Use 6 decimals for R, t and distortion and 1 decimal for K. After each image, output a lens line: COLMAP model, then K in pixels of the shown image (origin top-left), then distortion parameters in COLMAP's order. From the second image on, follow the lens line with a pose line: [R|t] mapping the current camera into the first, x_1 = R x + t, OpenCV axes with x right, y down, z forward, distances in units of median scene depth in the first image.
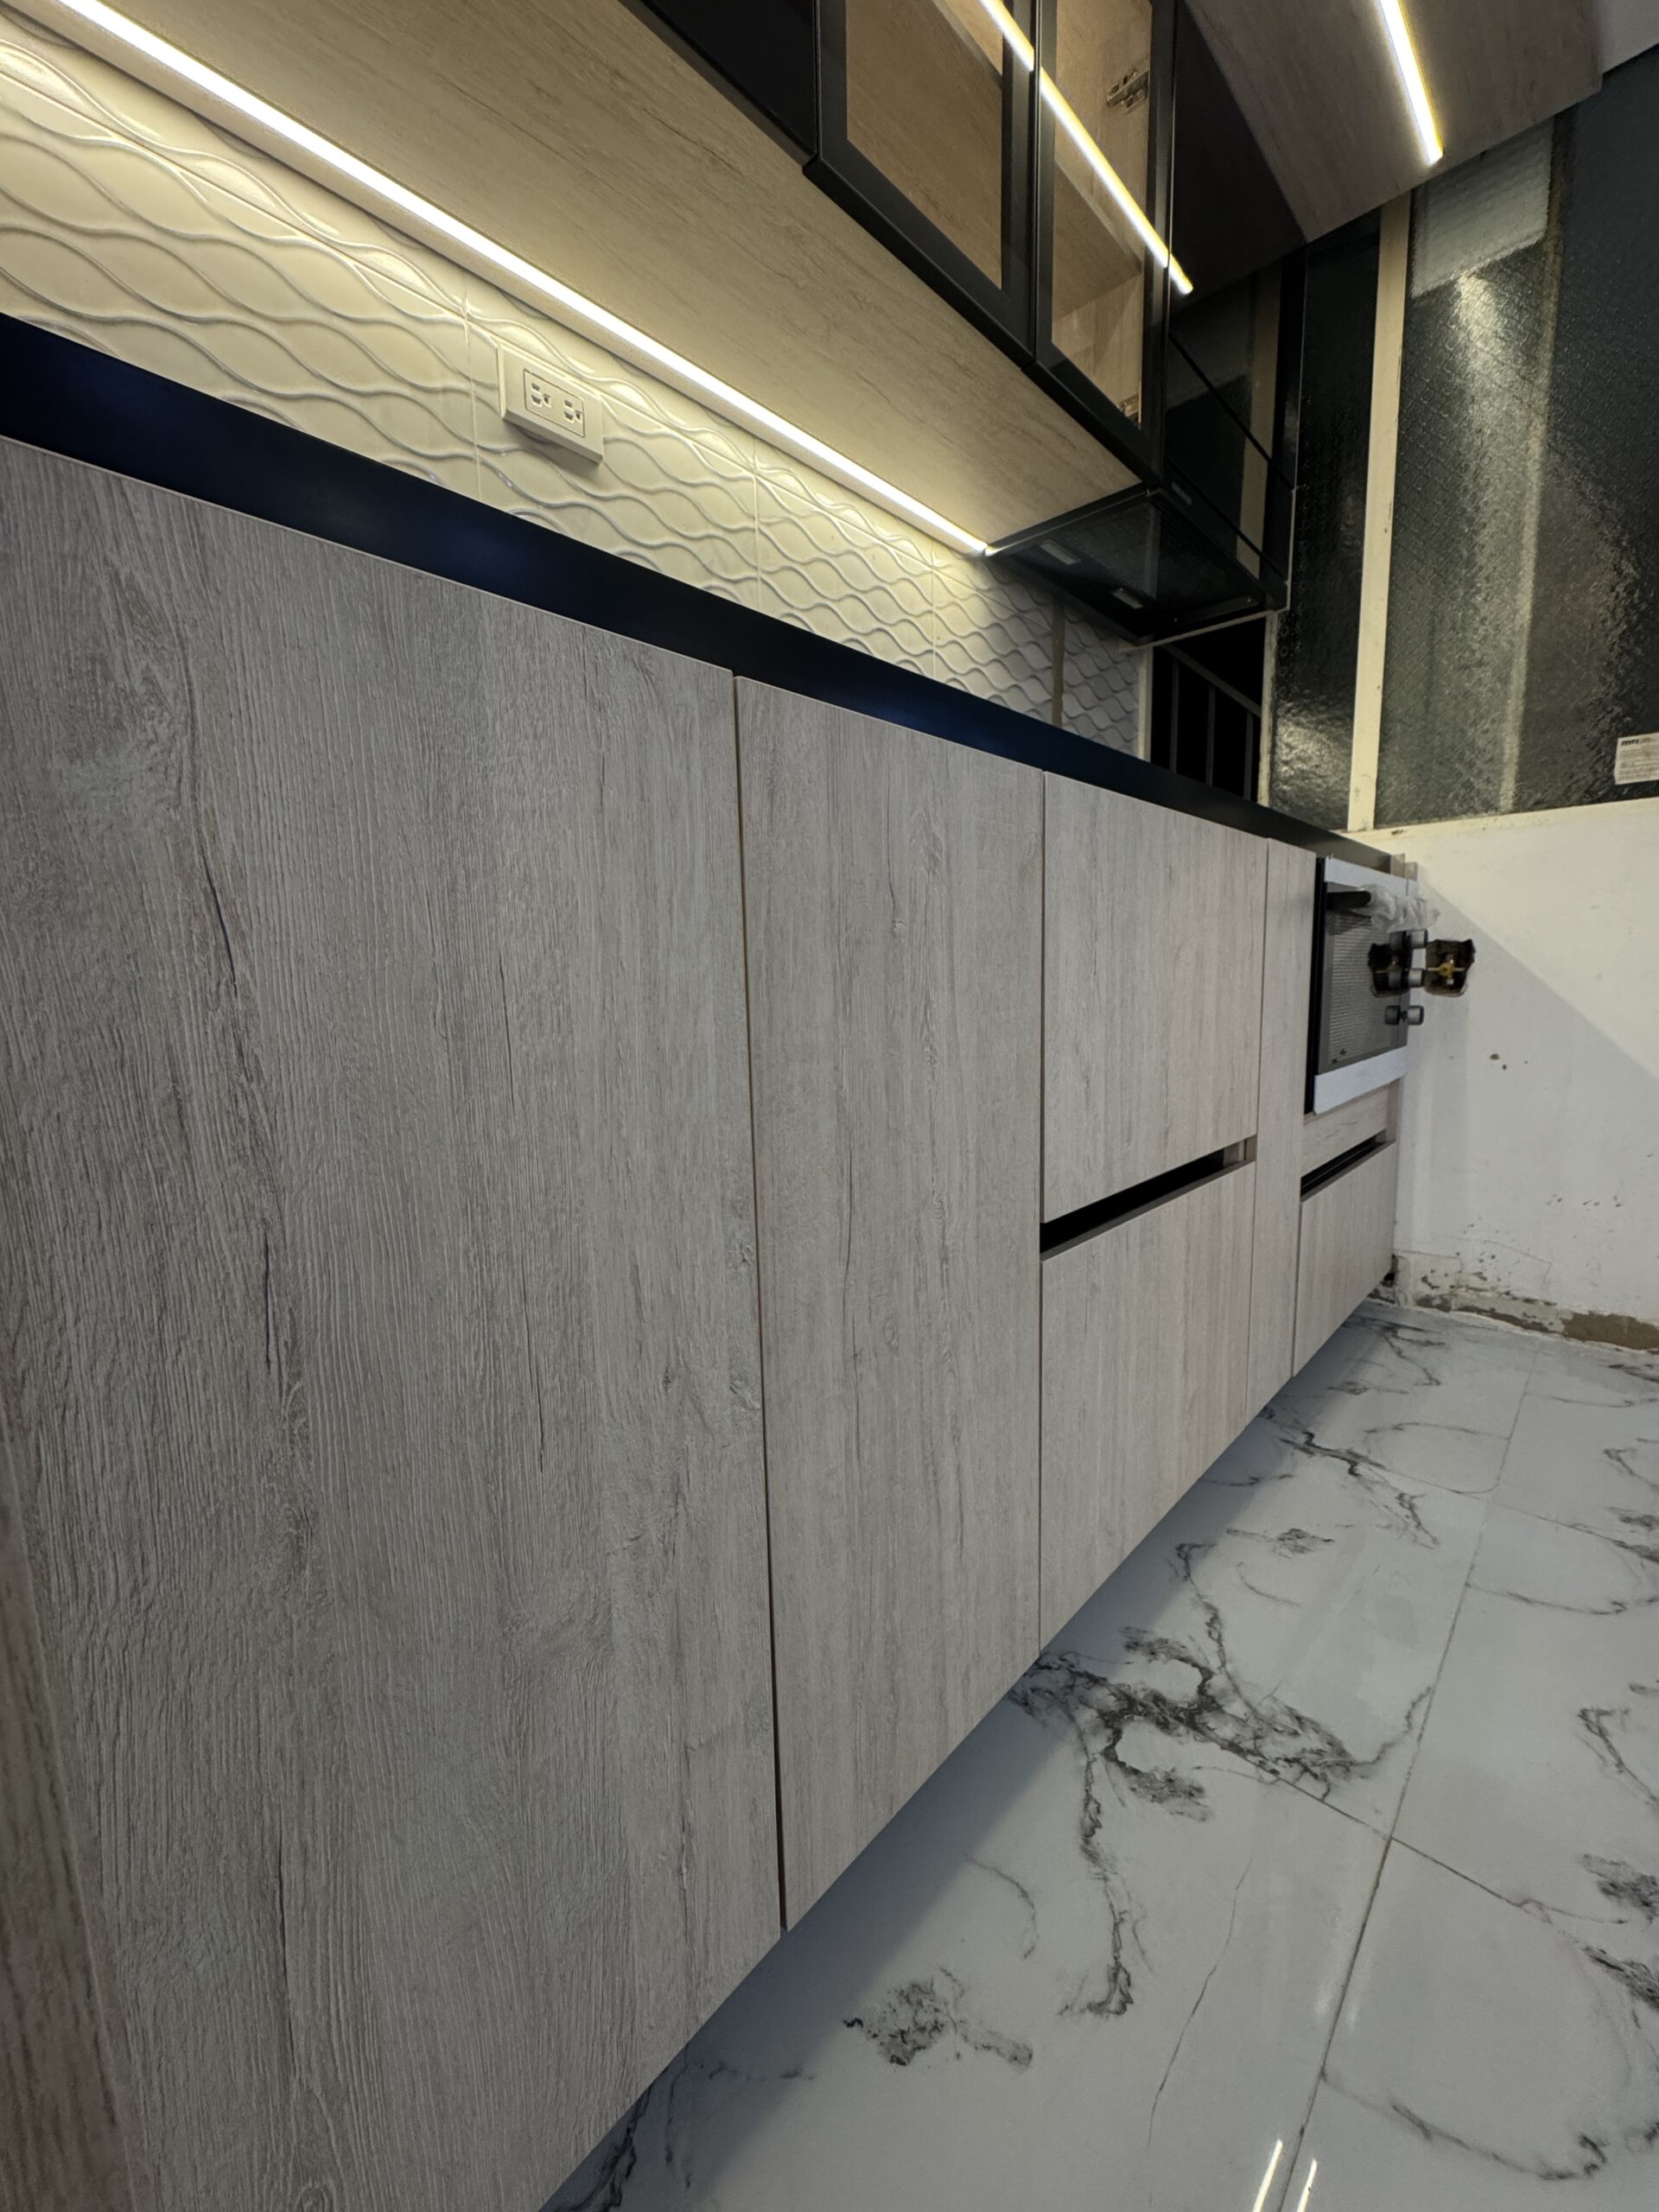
lens RADIAL K [[877.4, 0, 831.3], [0, 877.4, 1105.8], [0, 0, 1]] dist [-0.004300, 0.000671]
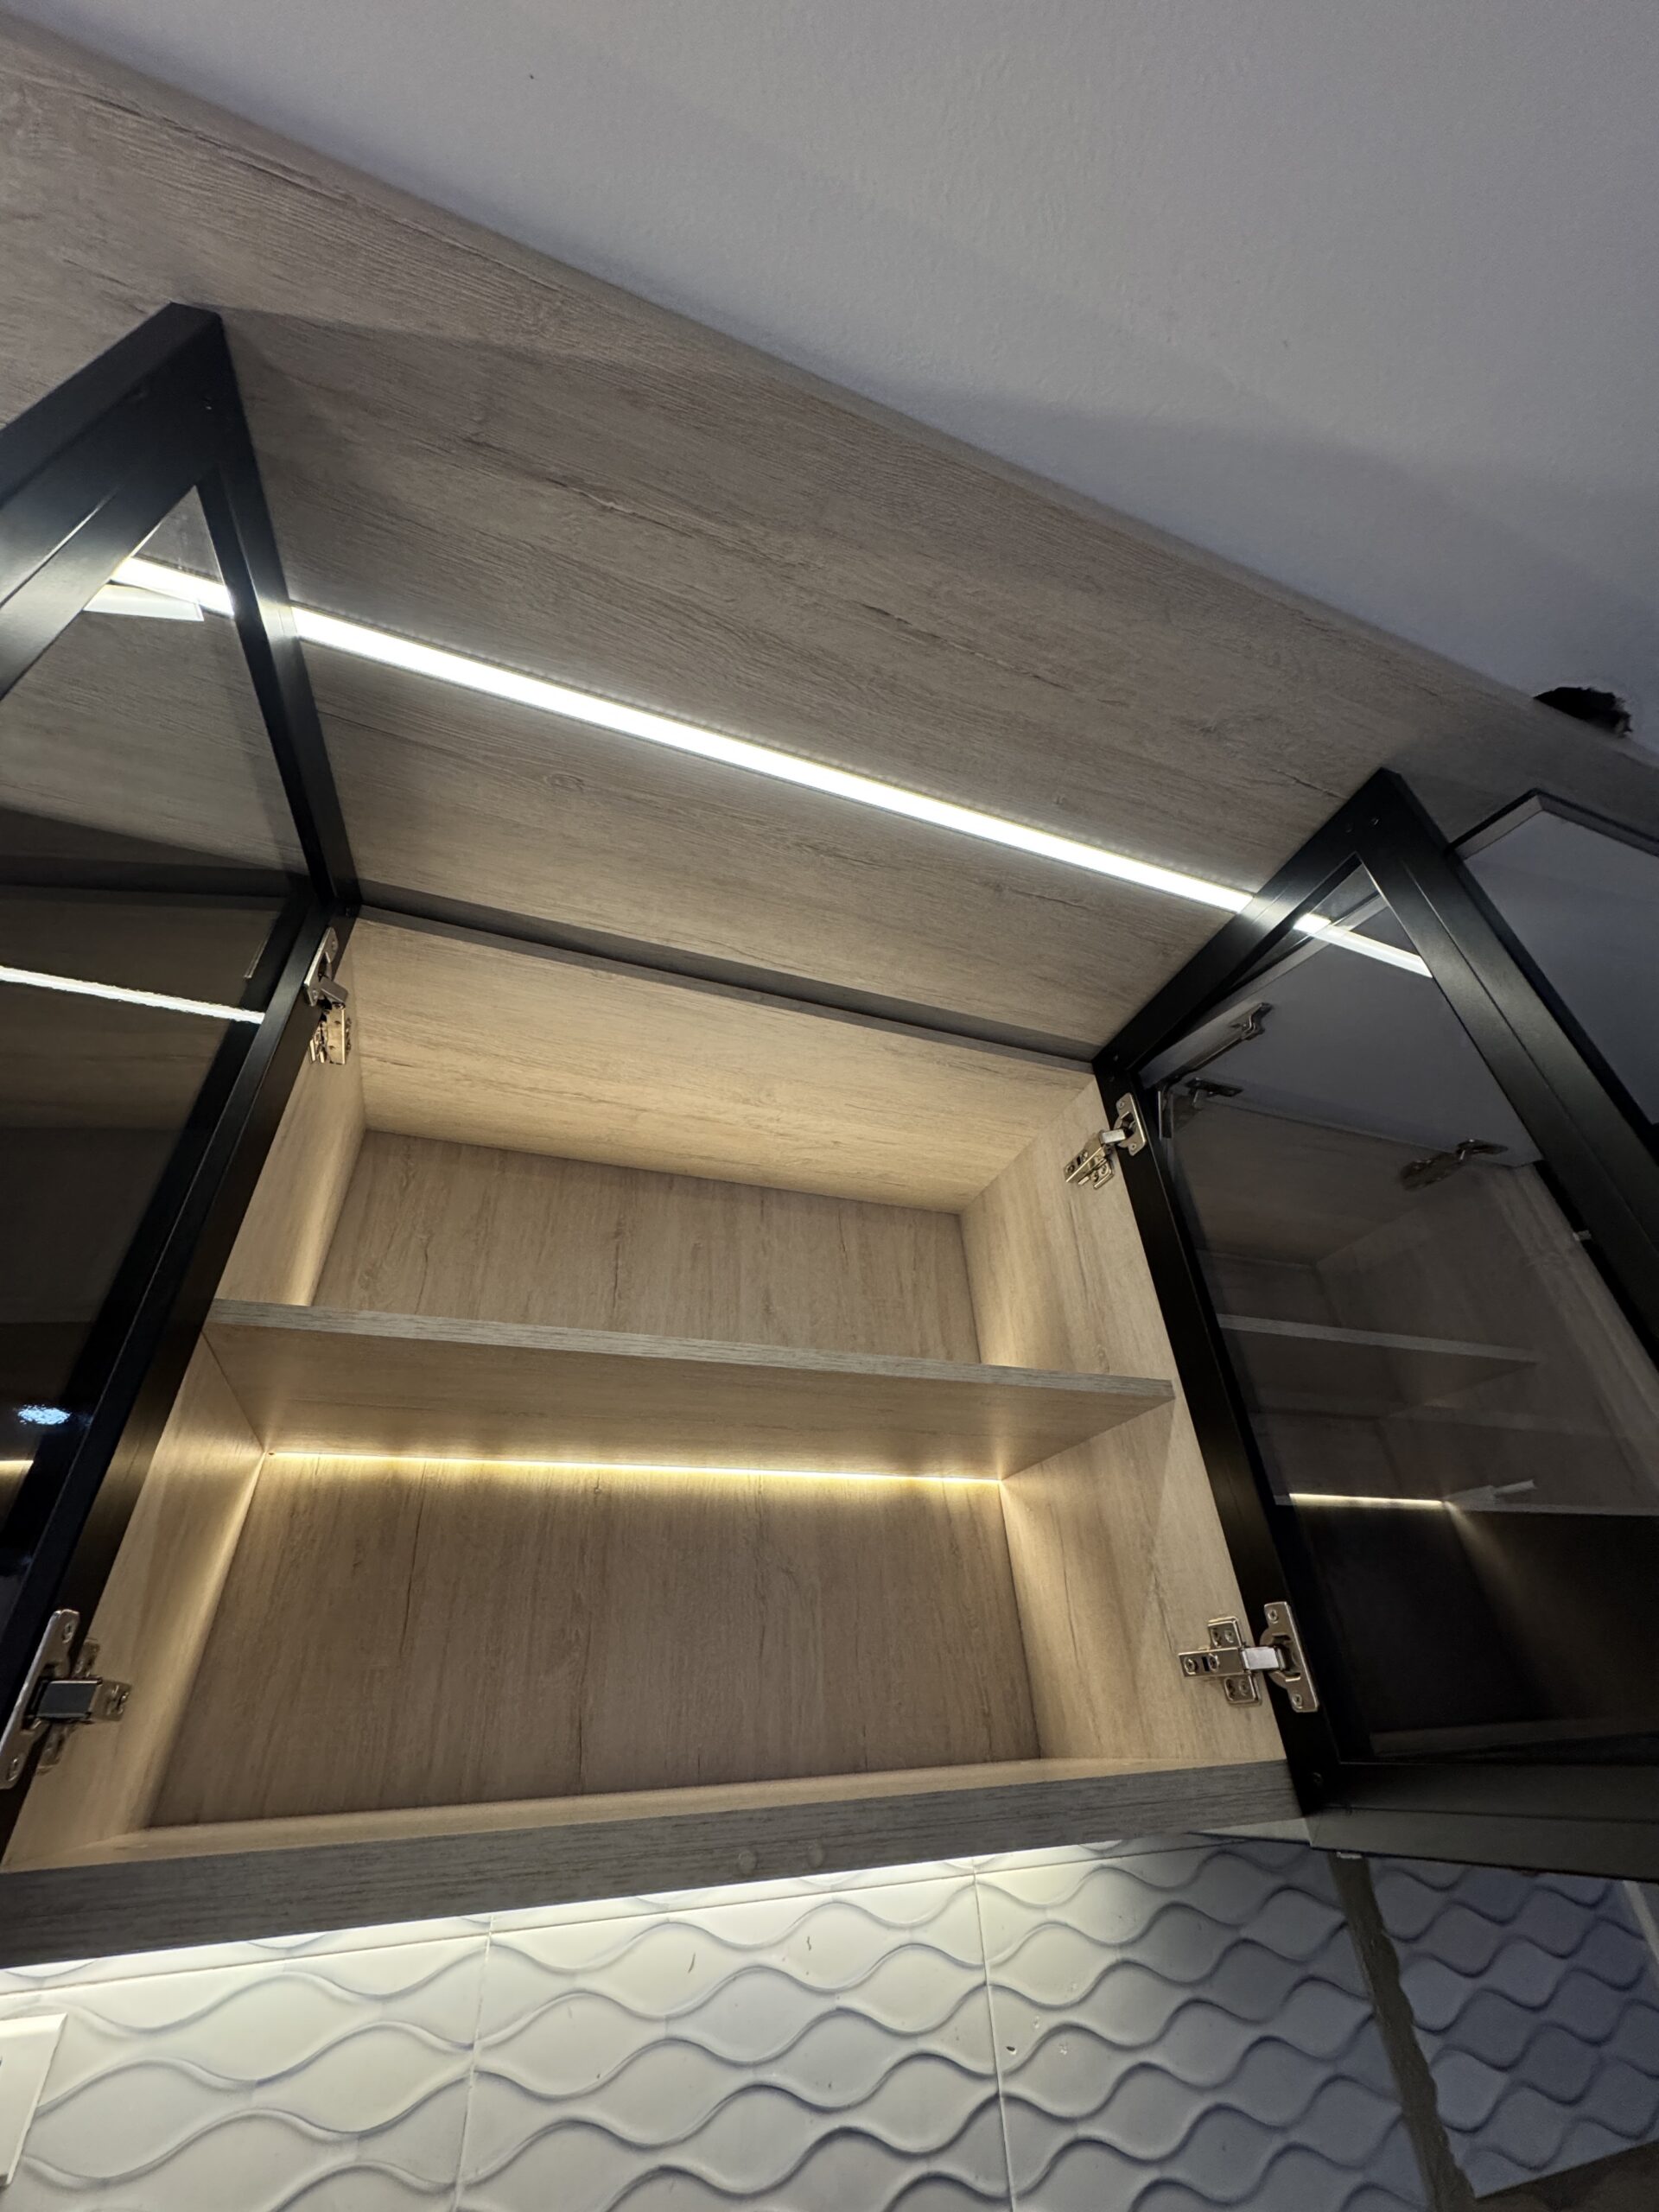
lens RADIAL K [[877.4, 0, 827.8], [0, 877.4, 1105.7], [0, 0, 1]] dist [-0.004300, 0.000671]
pose [[0.898312, -0.276571, -0.341386, 0.478043], [-0.031585, 0.734349, -0.678037, -0.834220], [0.438222, 0.619871, 0.650939, 0.484835]]
